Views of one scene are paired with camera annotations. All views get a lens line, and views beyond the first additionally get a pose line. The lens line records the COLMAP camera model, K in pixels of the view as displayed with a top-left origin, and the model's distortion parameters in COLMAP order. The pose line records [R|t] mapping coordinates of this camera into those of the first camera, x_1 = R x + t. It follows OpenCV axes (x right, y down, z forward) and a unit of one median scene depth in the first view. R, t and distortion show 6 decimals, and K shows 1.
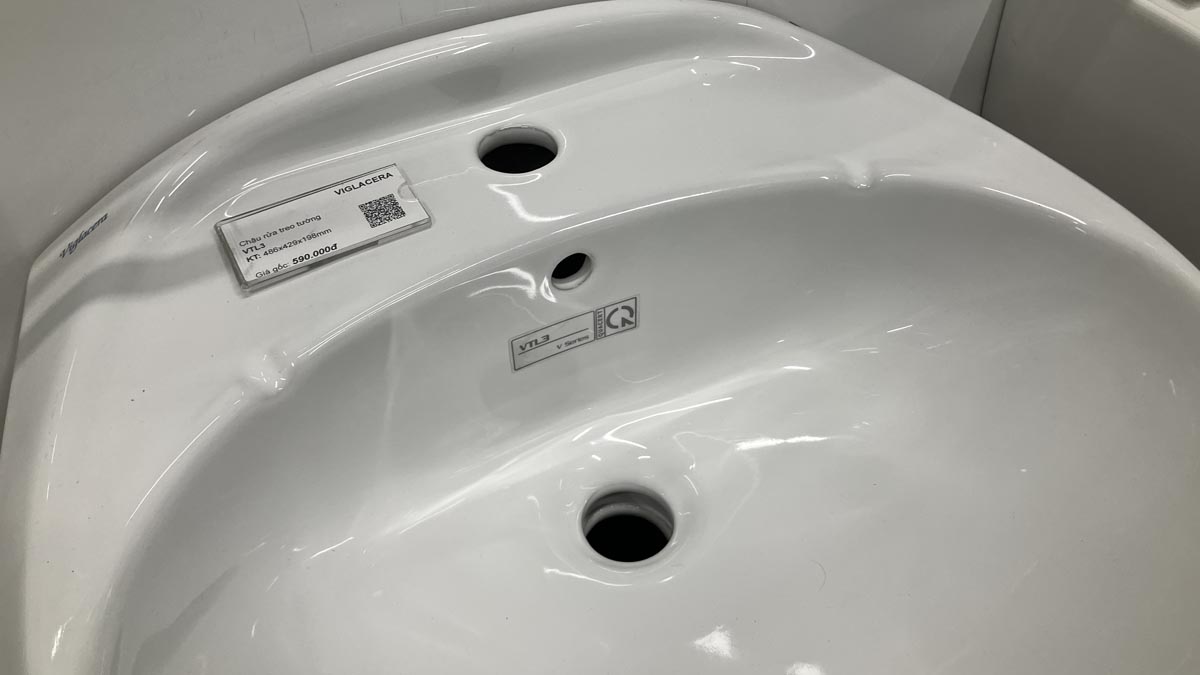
lens RADIAL K [[1011.0, 0, 608.1], [0, 1011.0, 342.4], [0, 0, 1]] dist [0.001589, 0.034649]
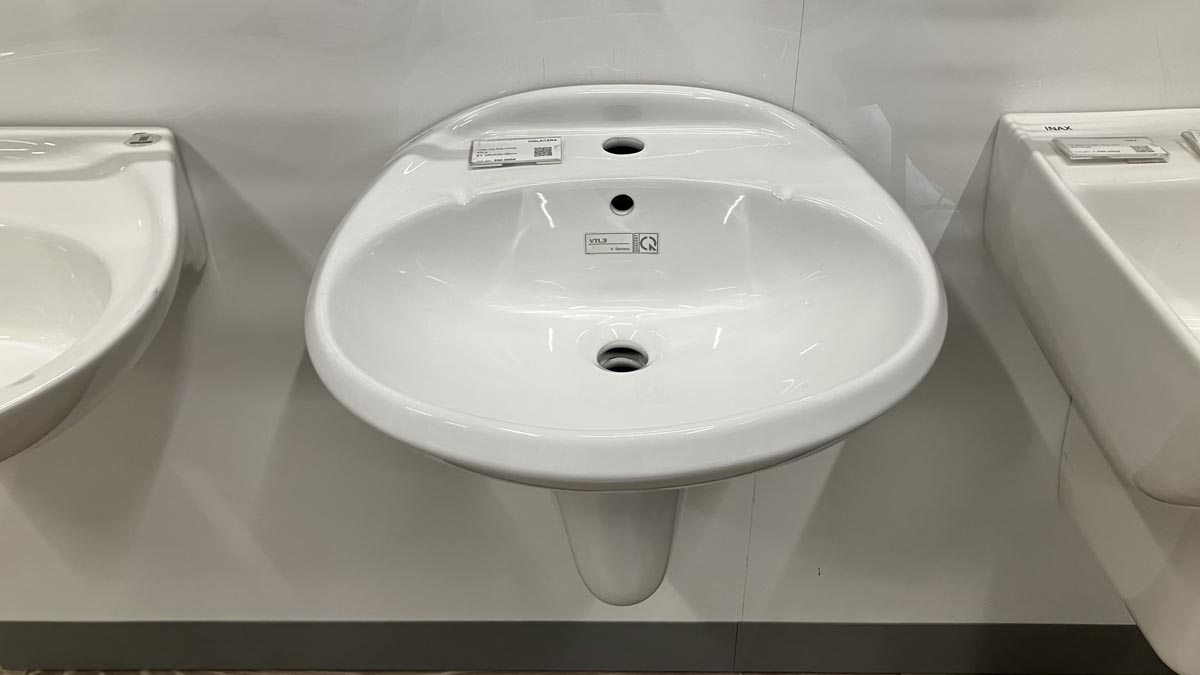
lens RADIAL K [[1011.0, 0, 599.1], [0, 1011.0, 334.1], [0, 0, 1]] dist [0.001589, 0.034649]
pose [[0.890423, 0.263840, -0.370858, 0.727726], [-0.328477, 0.936550, -0.122377, 0.425231], [0.315039, 0.230786, 0.920591, -0.763968]]
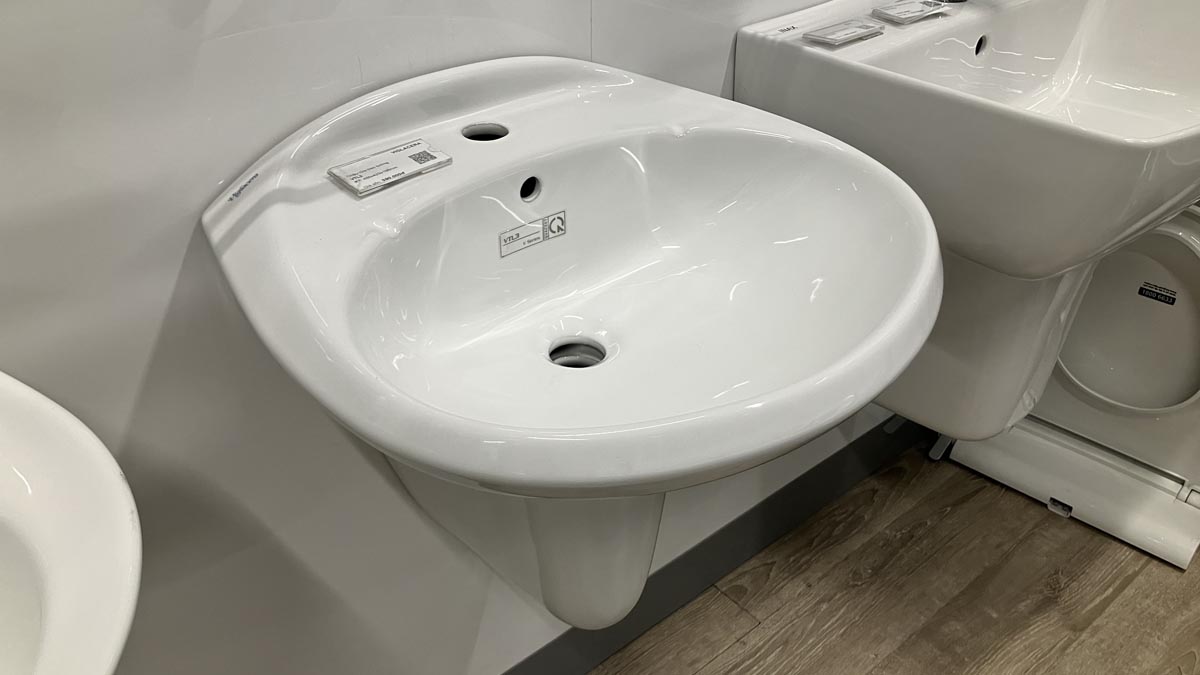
lens RADIAL K [[1011.0, 0, 592.7], [0, 1011.0, 338.5], [0, 0, 1]] dist [0.001589, 0.034649]
pose [[0.967727, -0.119561, 0.221831, -0.356386], [0.167255, 0.963176, -0.210516, 0.570676], [-0.188493, 0.240824, 0.952089, -0.618042]]
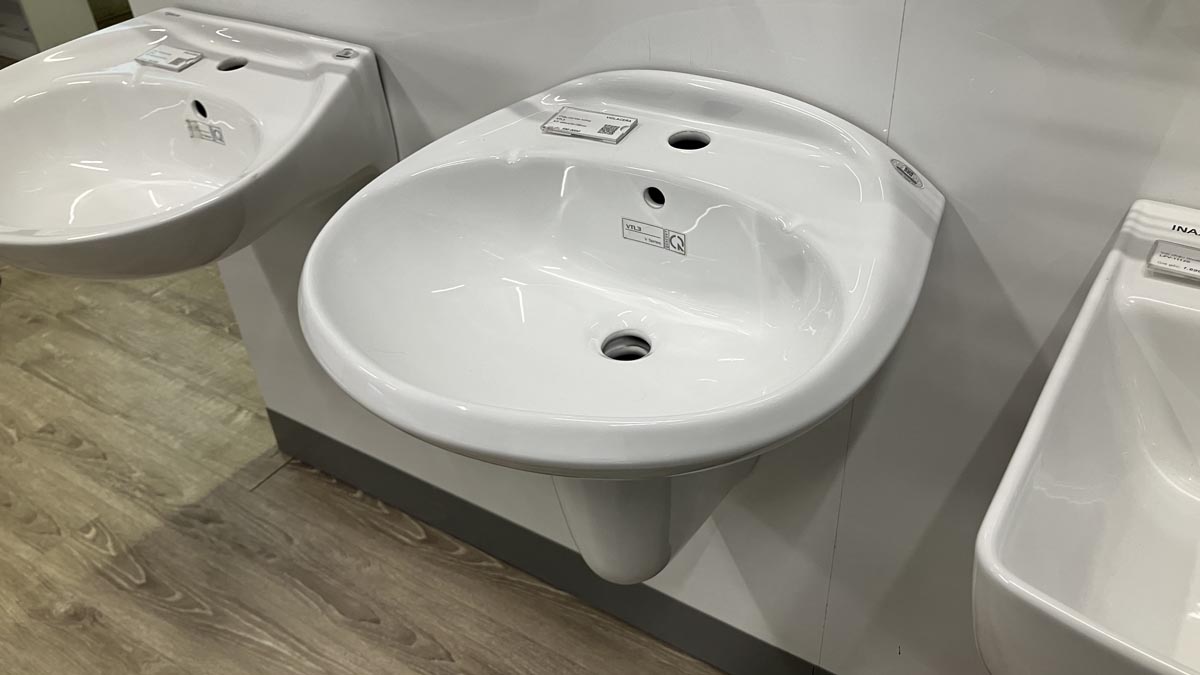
lens RADIAL K [[1011.0, 0, 597.0], [0, 1011.0, 348.8], [0, 0, 1]] dist [0.001589, 0.034649]
pose [[0.508159, 0.509473, -0.694414, 1.432171], [-0.584231, 0.796315, 0.156706, -0.081185], [0.632810, 0.326066, 0.702305, -0.340884]]
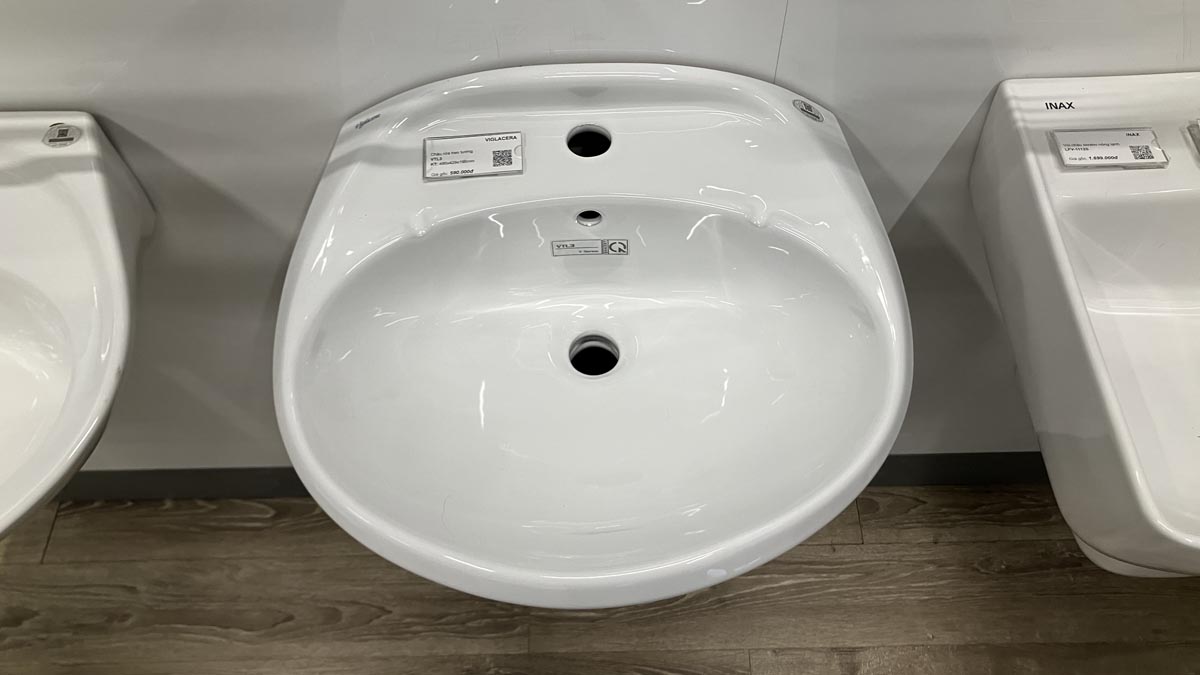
lens RADIAL K [[1011.0, 0, 602.5], [0, 1011.0, 343.2], [0, 0, 1]] dist [0.001589, 0.034649]
pose [[0.904891, 0.359979, -0.227130, 0.499054], [-0.304061, 0.920104, 0.246890, -0.330989], [0.297858, -0.154348, 0.942050, -0.785789]]
